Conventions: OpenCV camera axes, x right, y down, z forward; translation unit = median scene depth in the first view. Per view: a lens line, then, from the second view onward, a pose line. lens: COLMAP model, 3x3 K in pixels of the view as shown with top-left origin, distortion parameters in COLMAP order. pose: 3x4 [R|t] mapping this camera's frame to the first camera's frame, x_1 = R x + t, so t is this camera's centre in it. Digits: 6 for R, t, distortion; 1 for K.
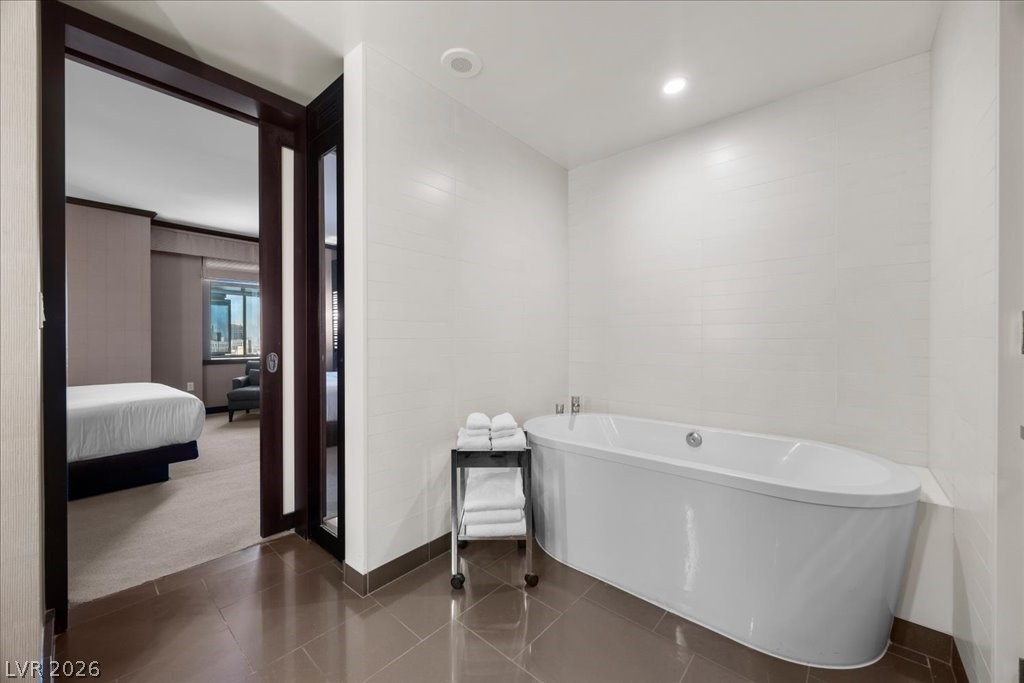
lens RADIAL K [[388.9, 0, 518.0], [0, 388.9, 345.2], [0, 0, 1]] dist [-0.003105, -0.000204]
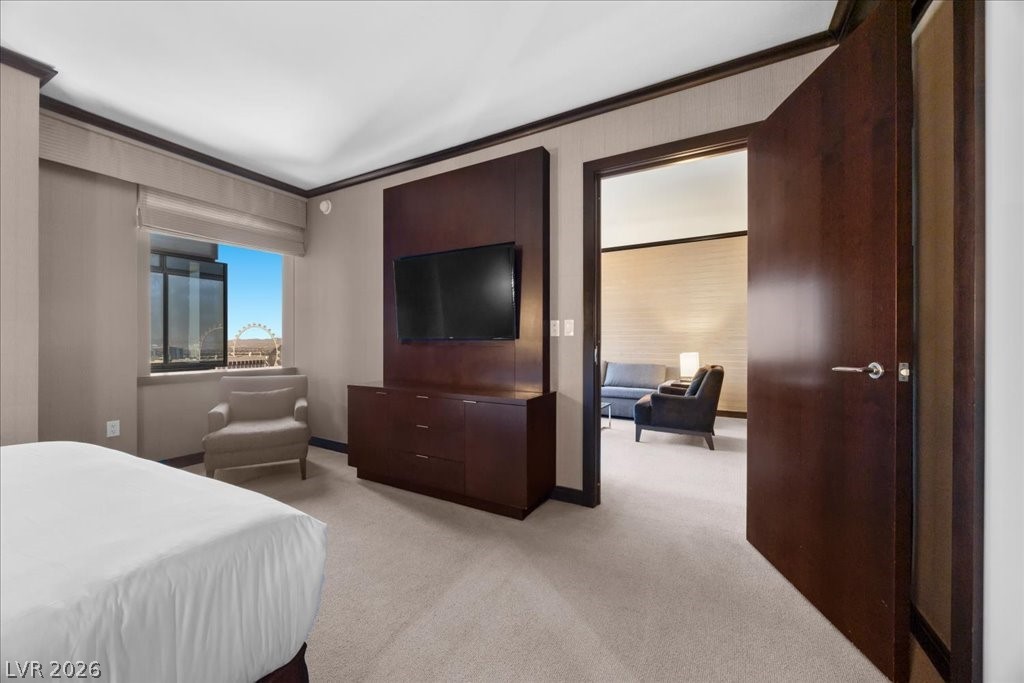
lens RADIAL K [[388.9, 0, 502.6], [0, 388.9, 340.8], [0, 0, 1]] dist [-0.003105, -0.000204]
pose [[0.980092, -0.005974, 0.198452, -0.427144], [0.007901, 0.999929, -0.008920, -0.004204], [-0.198385, 0.010311, 0.980070, 0.375215]]
